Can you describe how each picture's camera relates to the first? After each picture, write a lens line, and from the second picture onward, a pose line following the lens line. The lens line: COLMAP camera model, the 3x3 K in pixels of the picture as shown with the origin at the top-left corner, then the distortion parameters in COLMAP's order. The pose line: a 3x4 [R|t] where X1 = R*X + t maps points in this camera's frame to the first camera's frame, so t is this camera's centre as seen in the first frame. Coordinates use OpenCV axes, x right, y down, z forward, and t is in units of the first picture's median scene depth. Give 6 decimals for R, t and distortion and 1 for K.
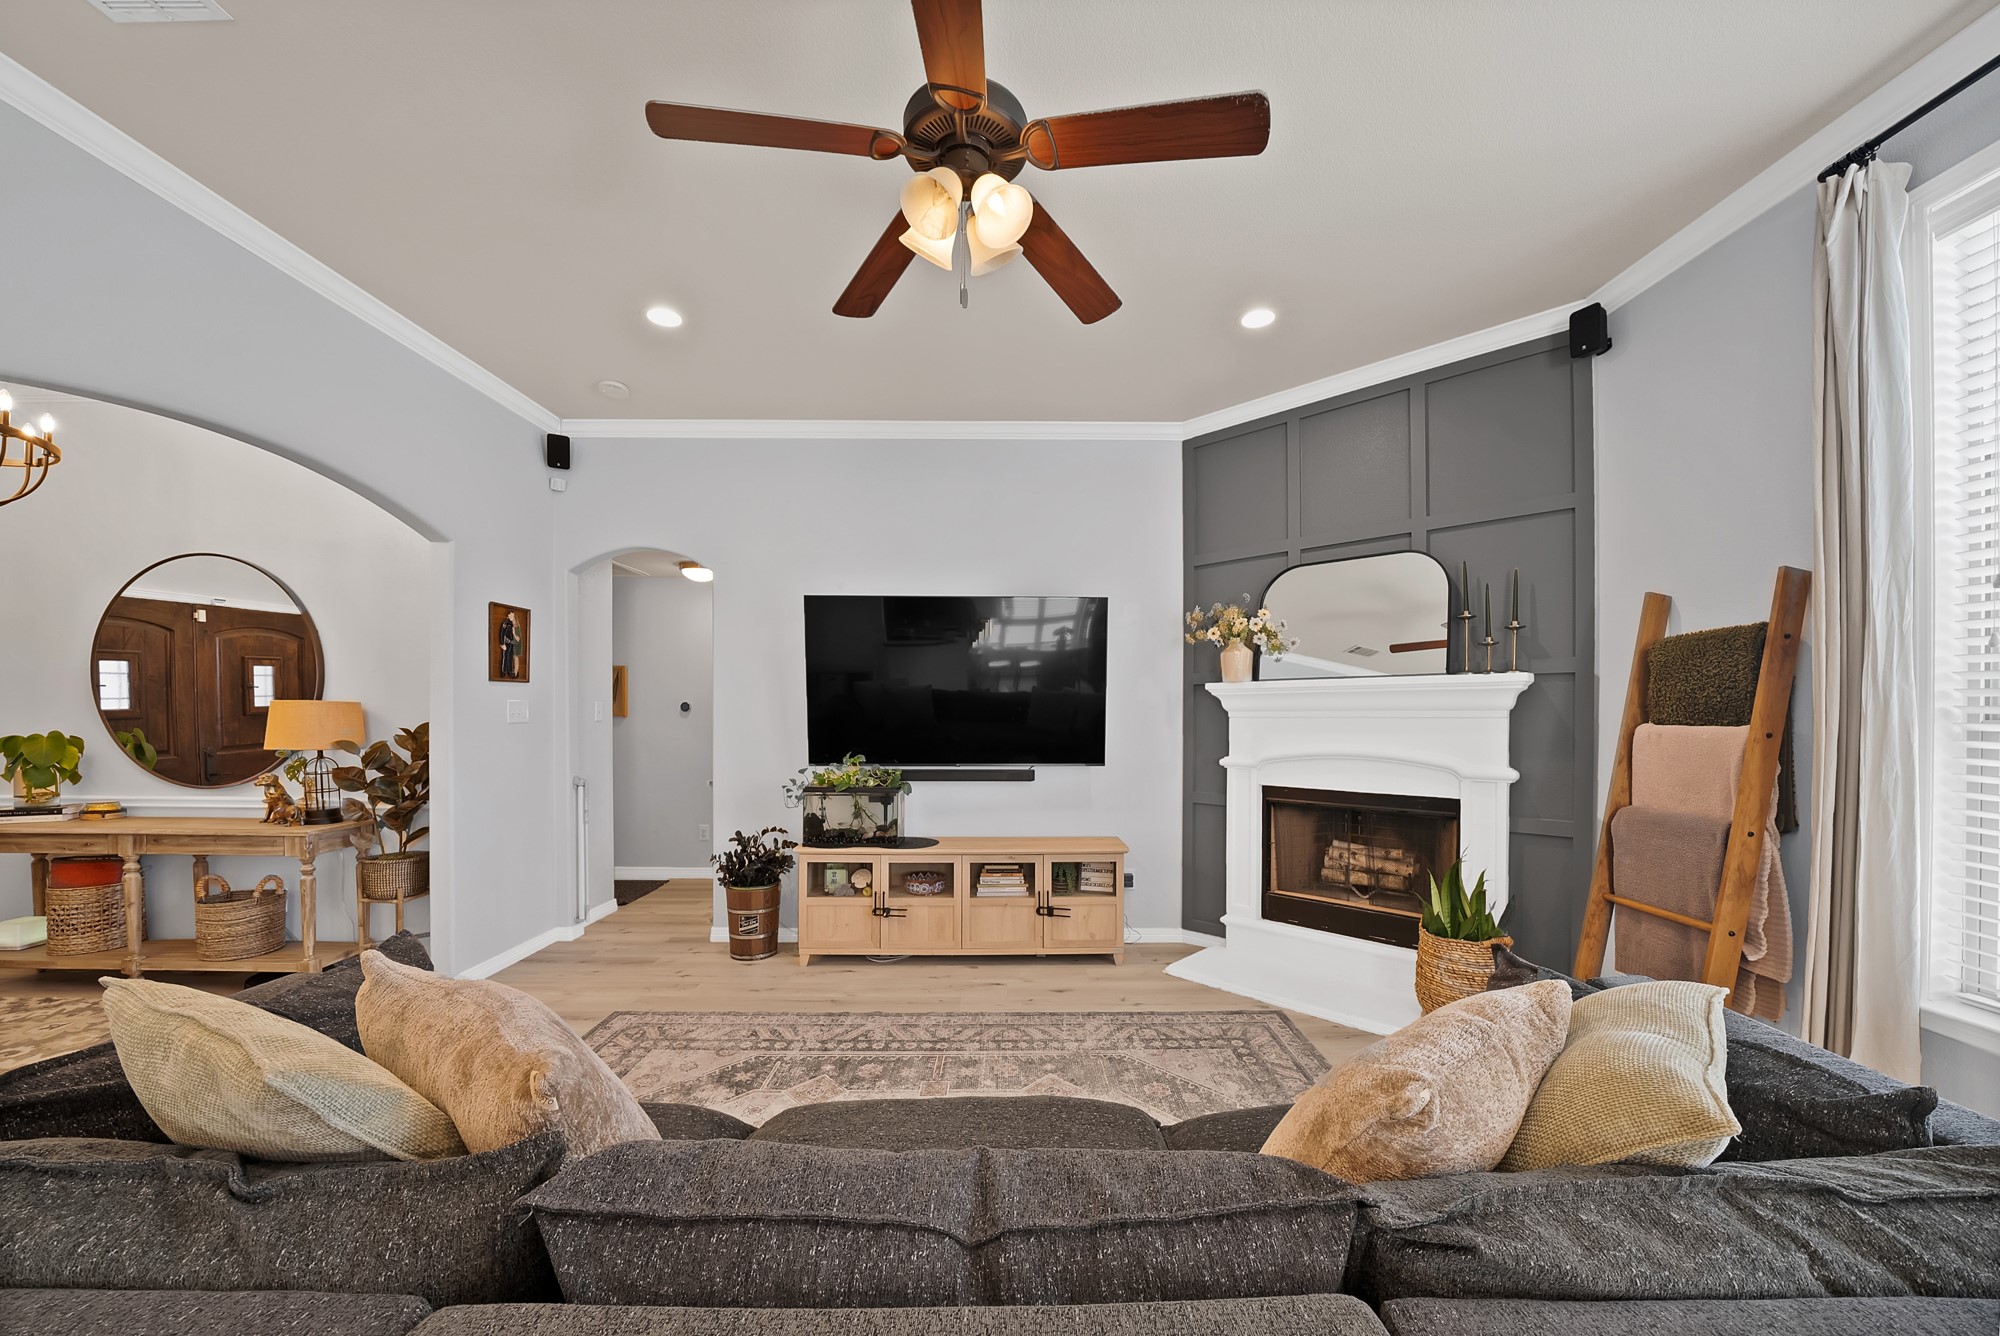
lens RADIAL K [[725.0, 0, 1016.4], [0, 725.0, 711.2], [0, 0, 1]] dist [-0.024457, 0.000089]
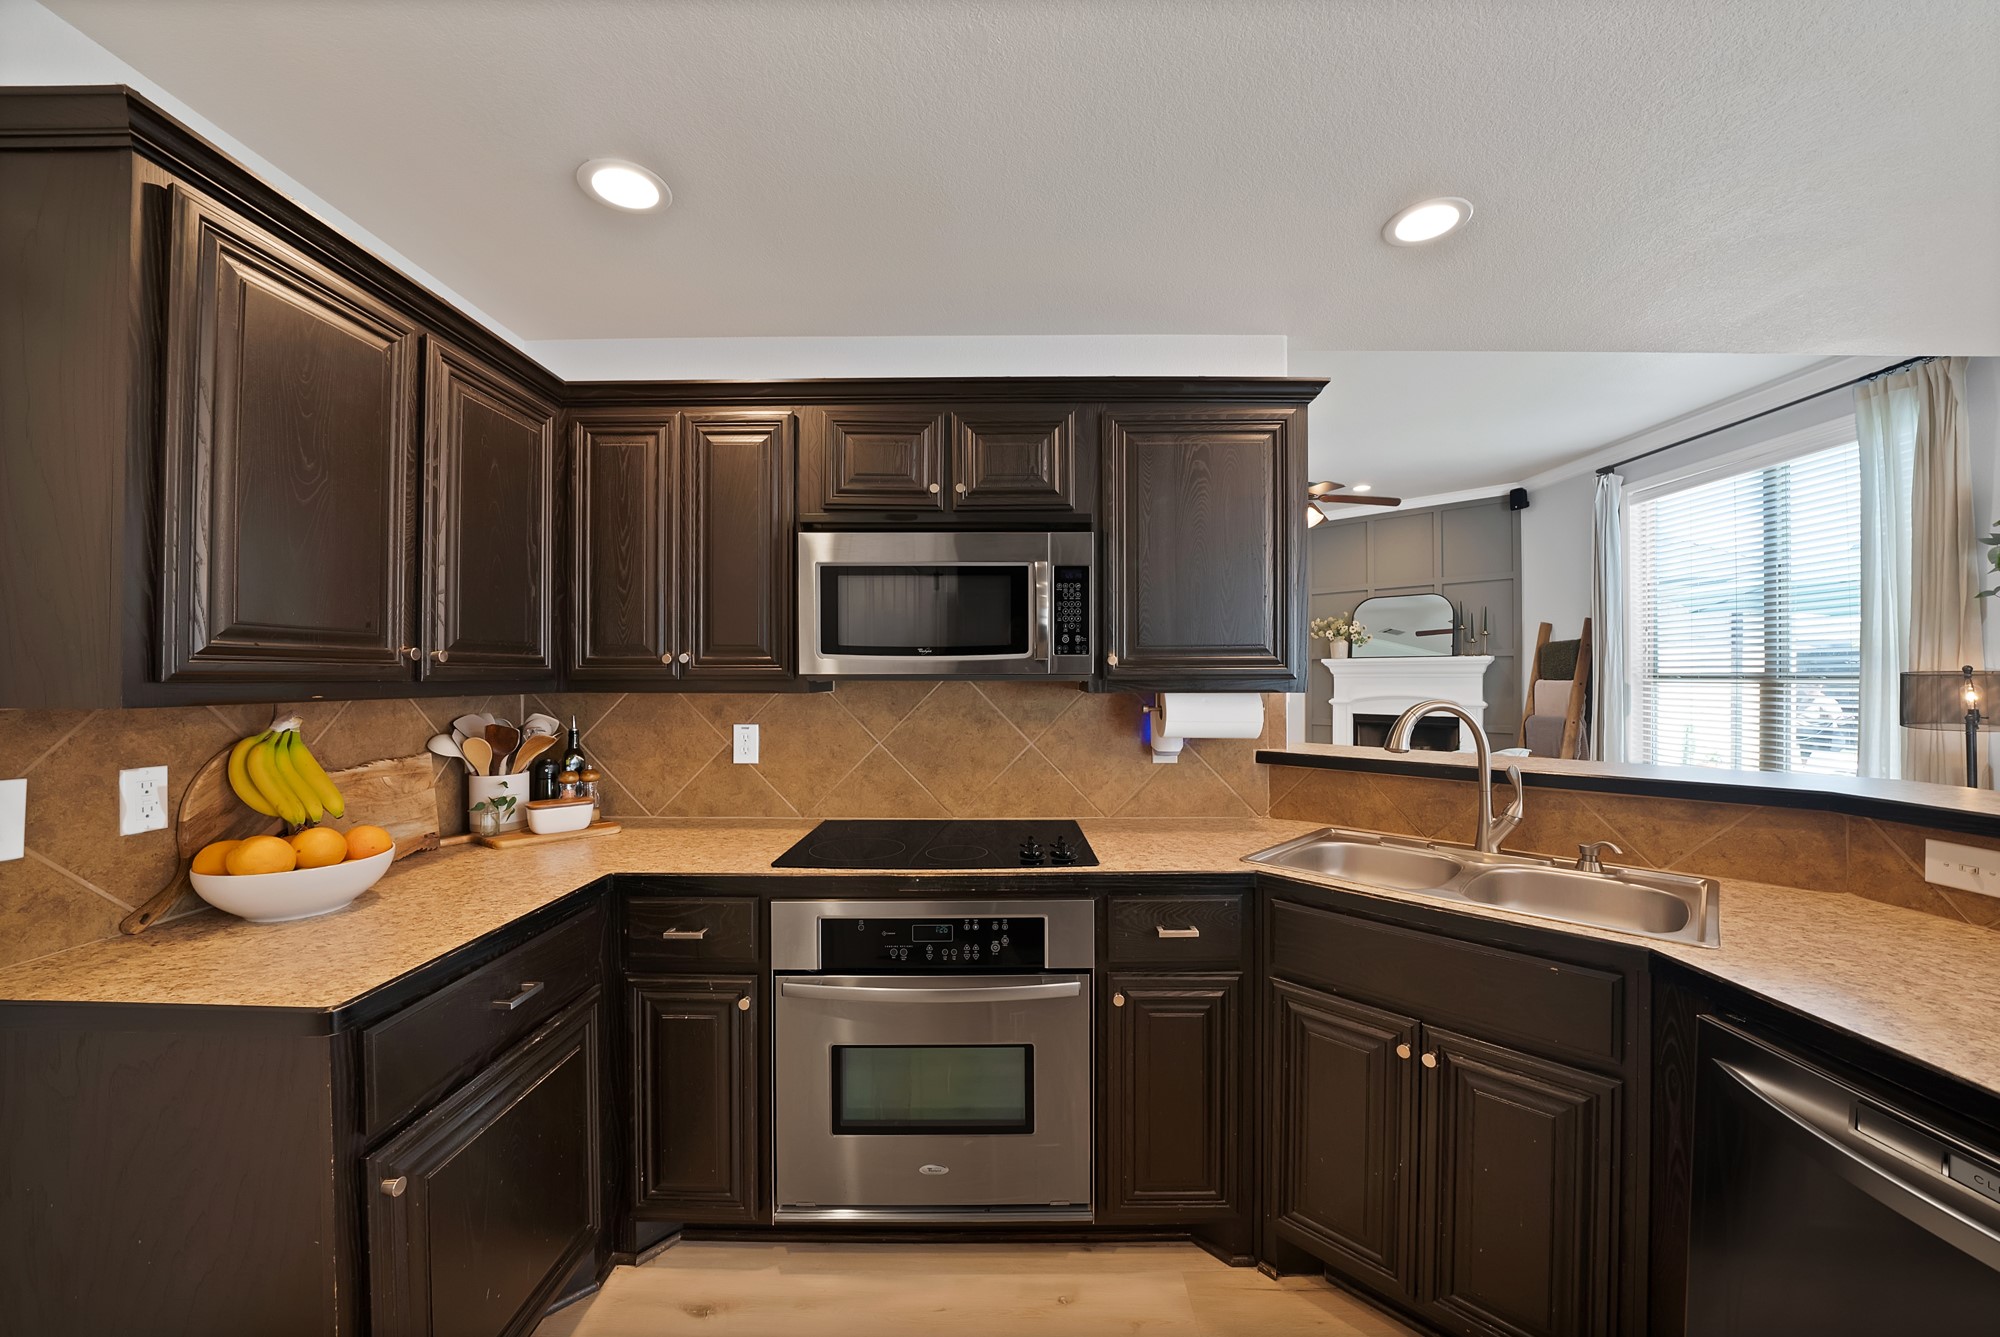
lens RADIAL K [[716.0, 0, 1006.6], [0, 716.0, 671.1], [0, 0, 1]] dist [-0.028769, 0.003383]
pose [[0.999760, -0.002519, -0.021760, -0.528047], [0.002418, 0.999986, -0.004662, -0.001725], [0.021771, 0.004608, 0.999752, -0.879907]]
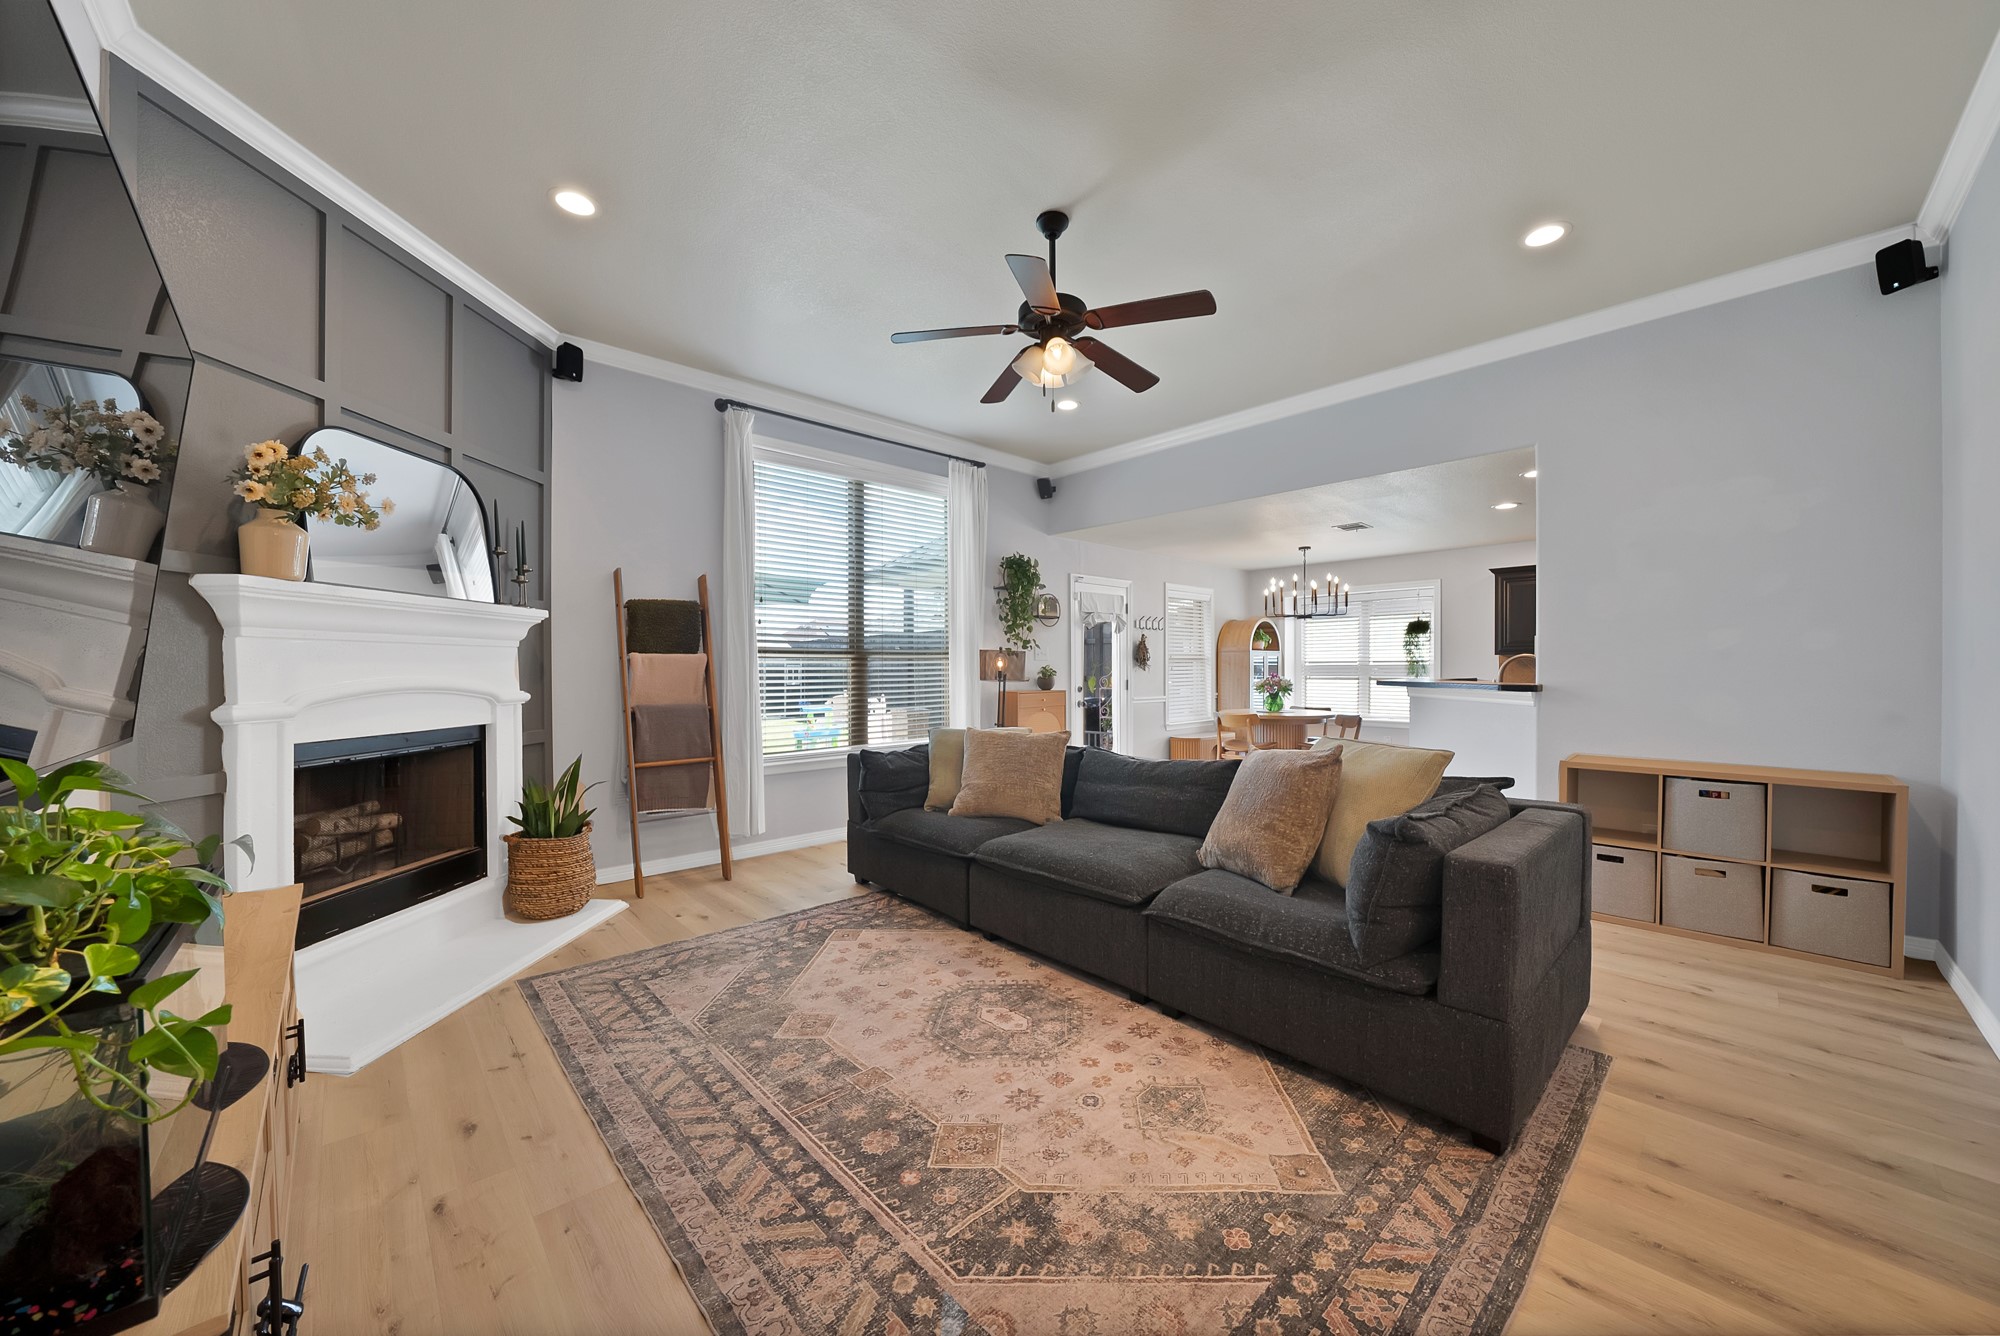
lens RADIAL K [[701.5, 0, 1000.0], [0, 701.5, 668.0], [0, 0, 1]] dist [-0.023096, -0.000048]
pose [[-0.661626, -0.001603, 0.749832, -0.542234], [0.000340, 0.999997, 0.002439, 0.032799], [-0.749834, 0.001868, -0.661624, 0.946556]]
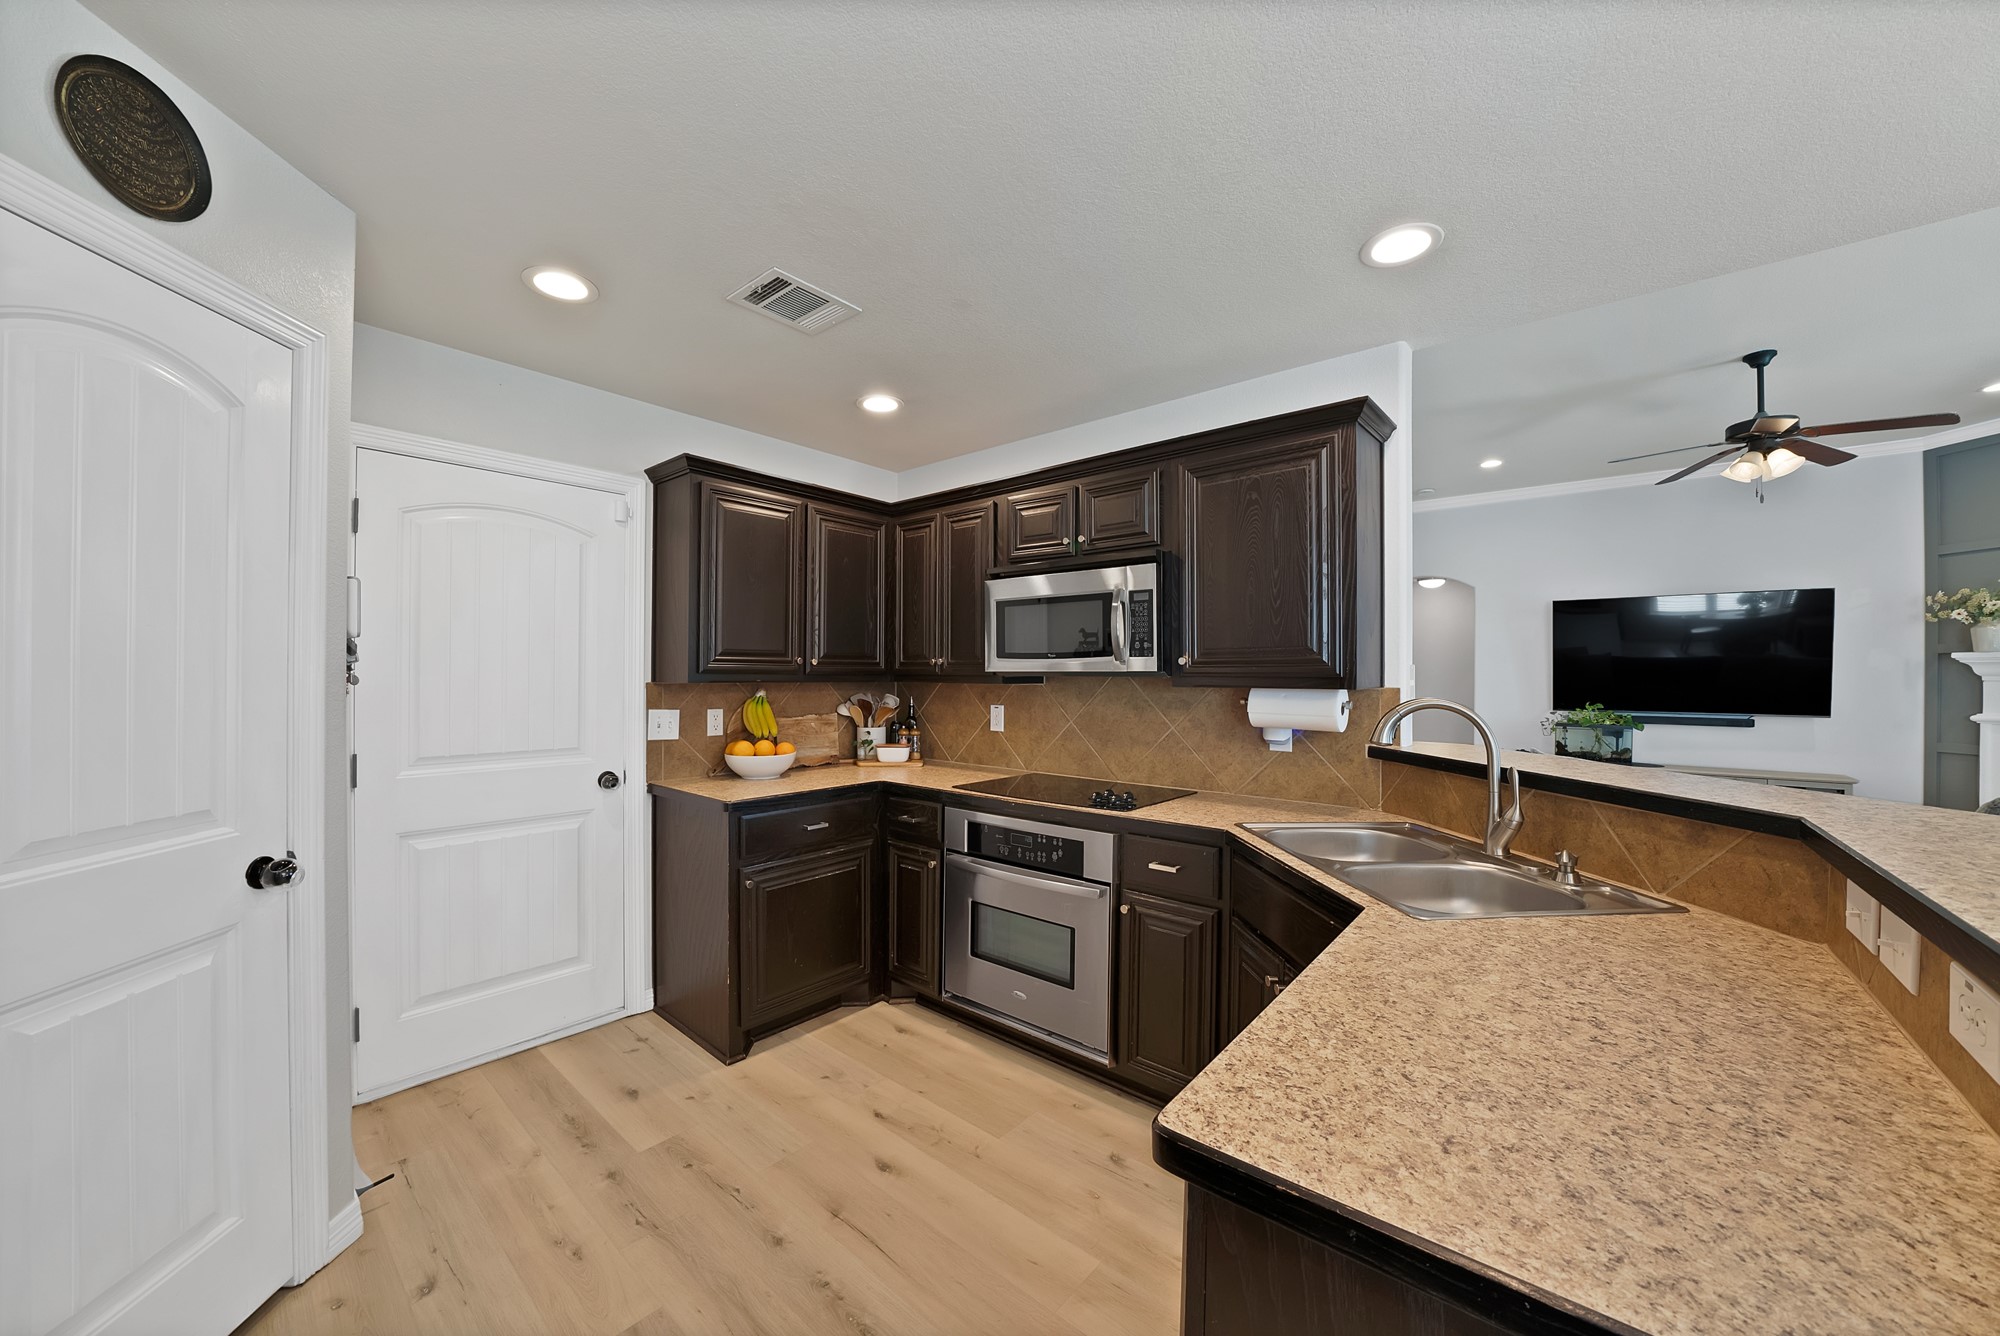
lens RADIAL K [[716.0, 0, 1006.6], [0, 716.0, 670.6], [0, 0, 1]] dist [-0.028769, 0.003383]
pose [[0.754910, -0.001060, -0.655827, -0.190664], [-0.002277, 0.999988, -0.004237, -0.000077], [0.655824, 0.004692, 0.754899, -0.952284]]
